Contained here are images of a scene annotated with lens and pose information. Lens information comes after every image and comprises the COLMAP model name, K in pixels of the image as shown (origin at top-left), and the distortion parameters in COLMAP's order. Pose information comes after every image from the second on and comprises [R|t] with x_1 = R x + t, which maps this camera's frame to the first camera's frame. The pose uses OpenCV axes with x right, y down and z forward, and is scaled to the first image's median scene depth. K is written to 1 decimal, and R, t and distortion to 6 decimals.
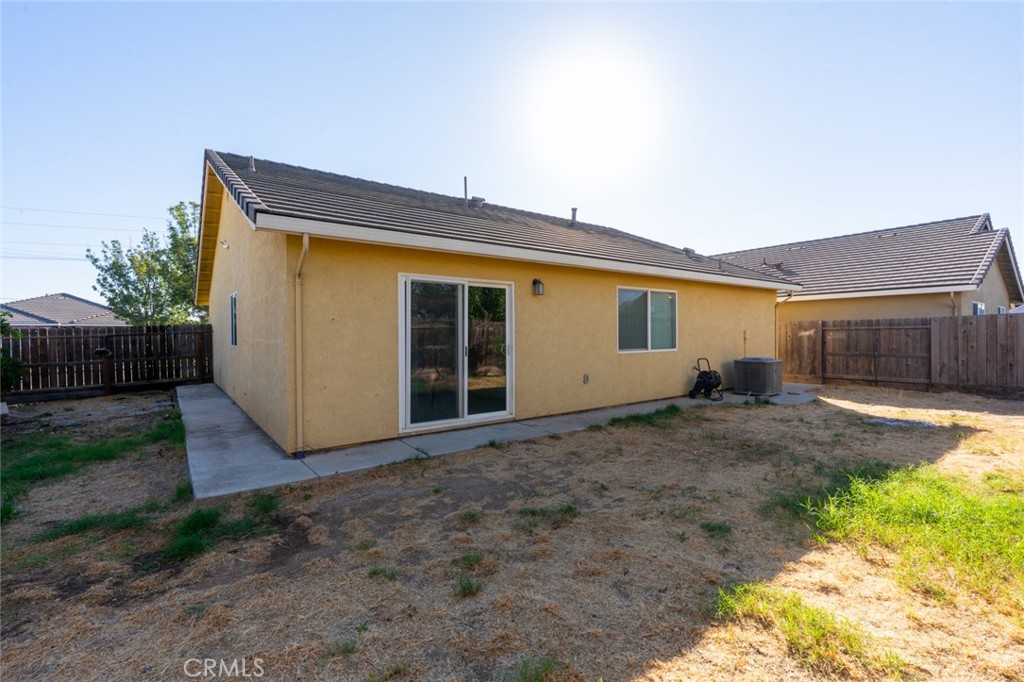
lens RADIAL K [[453.9, 0, 512.0], [0, 453.9, 341.0], [0, 0, 1]] dist [-0.002017, -0.000329]
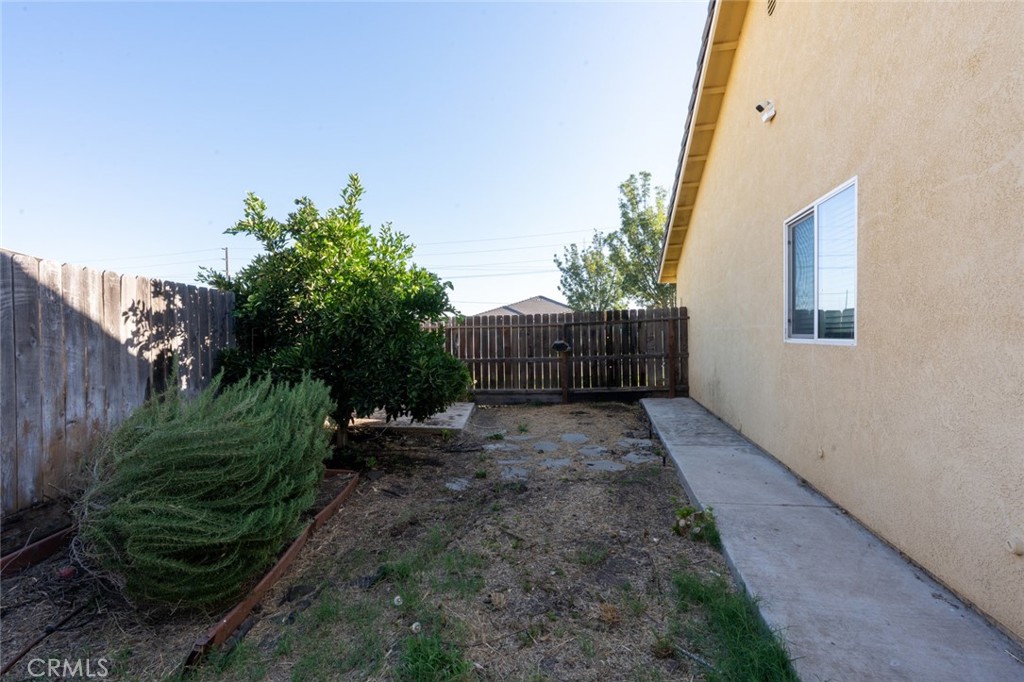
lens RADIAL K [[478.7, 0, 507.4], [0, 478.7, 319.5], [0, 0, 1]] dist [0.000676, 0.000166]
pose [[0.657242, -0.016655, -0.753496, -0.197091], [-0.011551, 0.999416, -0.032167, 0.003881], [0.753591, 0.029845, 0.656665, 0.222556]]
